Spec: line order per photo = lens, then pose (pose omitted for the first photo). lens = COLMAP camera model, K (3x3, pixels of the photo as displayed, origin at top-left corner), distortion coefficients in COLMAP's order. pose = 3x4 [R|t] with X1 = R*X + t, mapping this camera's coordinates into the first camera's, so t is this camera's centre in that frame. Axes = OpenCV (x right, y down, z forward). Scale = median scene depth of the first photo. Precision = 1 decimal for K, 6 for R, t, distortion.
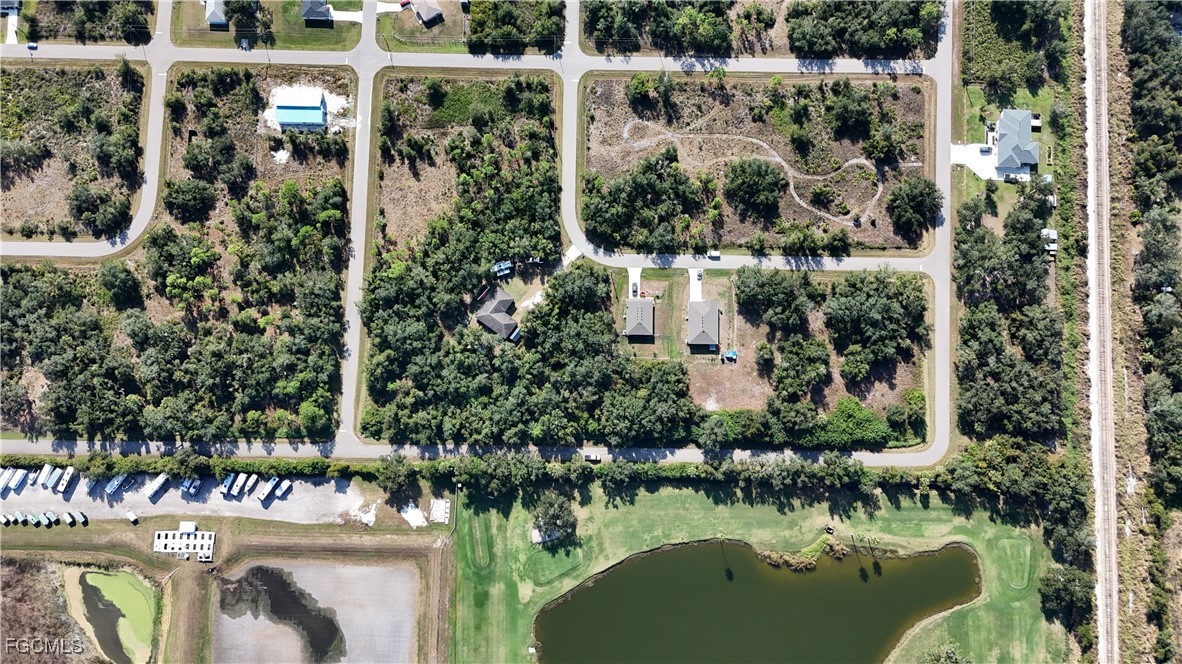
lens RADIAL K [[874.7, 0, 584.7], [0, 874.7, 340.2], [0, 0, 1]] dist [0.068645, -0.069267]
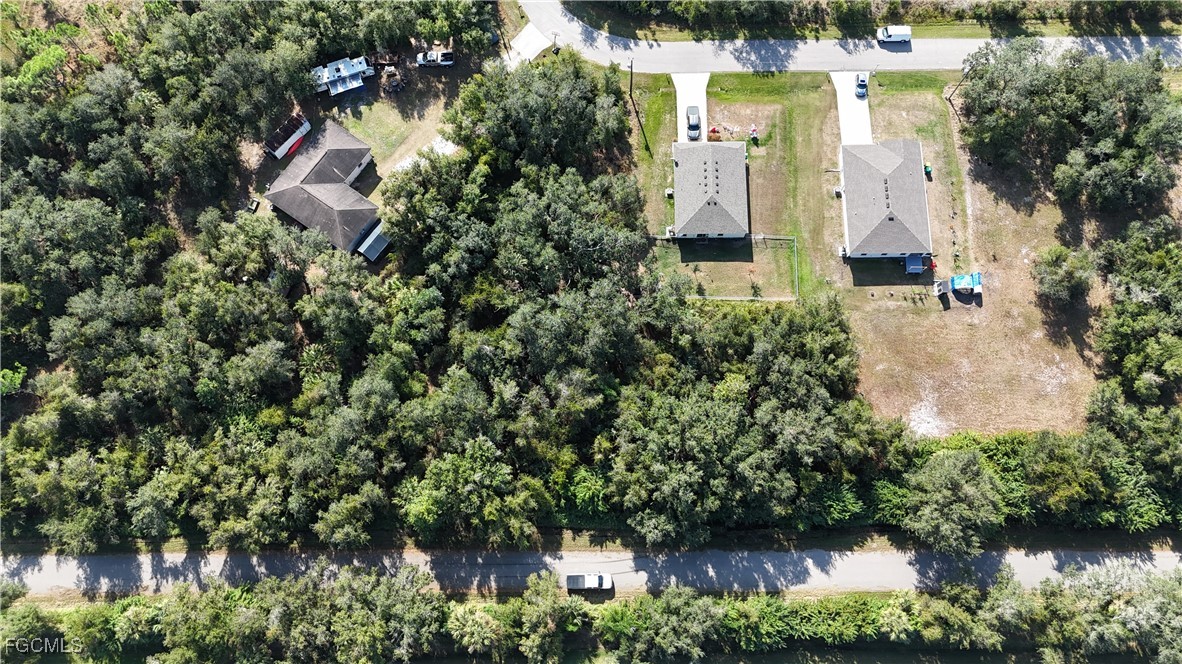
lens RADIAL K [[874.7, 0, 587.5], [0, 874.7, 338.3], [0, 0, 1]] dist [0.068645, -0.069267]
pose [[0.999825, -0.018623, 0.001683, 0.009389], [0.018691, 0.992595, -0.120023, 0.080657], [0.000565, 0.120033, 0.992770, 0.644643]]
